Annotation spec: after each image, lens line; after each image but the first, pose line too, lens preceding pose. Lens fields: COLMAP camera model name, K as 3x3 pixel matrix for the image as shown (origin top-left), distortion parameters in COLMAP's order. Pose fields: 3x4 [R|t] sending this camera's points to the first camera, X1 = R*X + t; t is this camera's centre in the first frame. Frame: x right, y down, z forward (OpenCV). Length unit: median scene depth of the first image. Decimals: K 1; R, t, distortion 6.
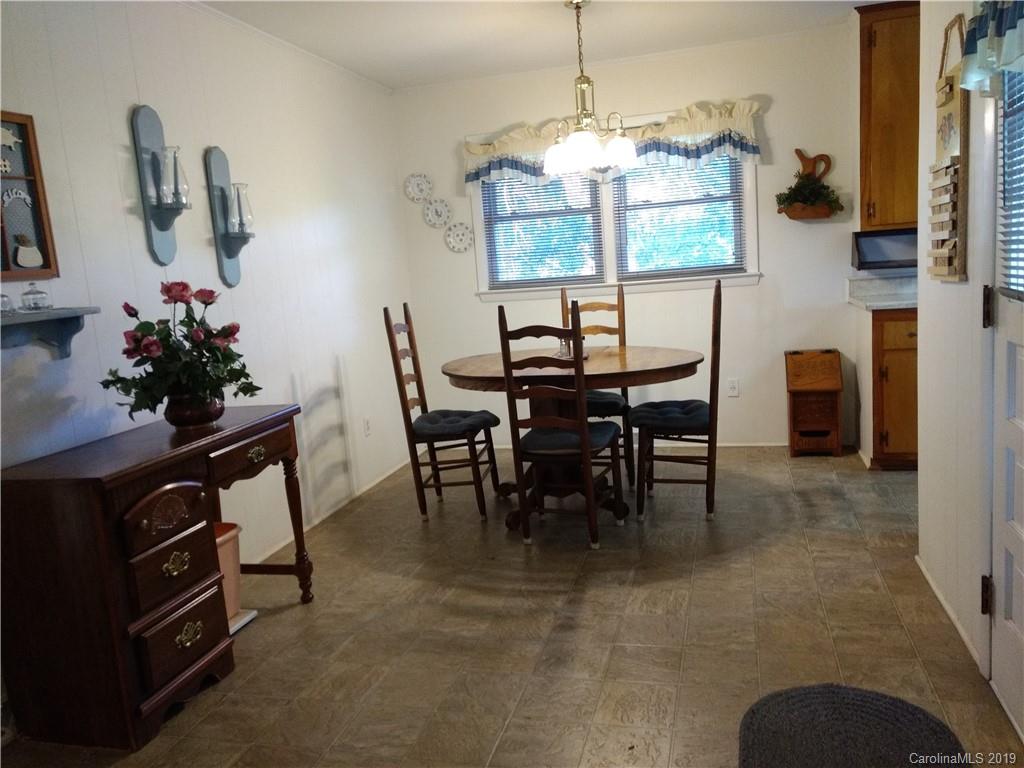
lens RADIAL K [[800.5, 0, 511.9], [0, 800.5, 382.4], [0, 0, 1]] dist [0.036569, -0.010568]
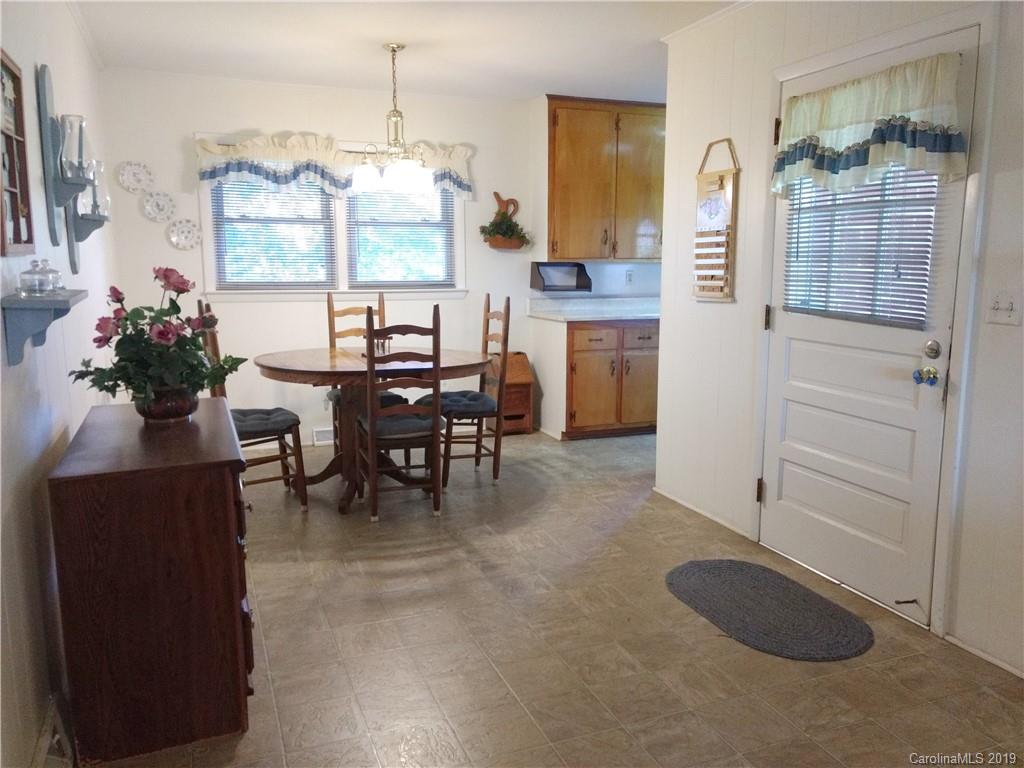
lens RADIAL K [[800.5, 0, 510.6], [0, 800.5, 385.2], [0, 0, 1]] dist [0.036569, -0.010568]
pose [[0.794742, -0.020973, 0.606586, -0.473745], [0.029999, 0.999539, -0.004746, 0.022374], [-0.606206, 0.021969, 0.795004, -0.005406]]
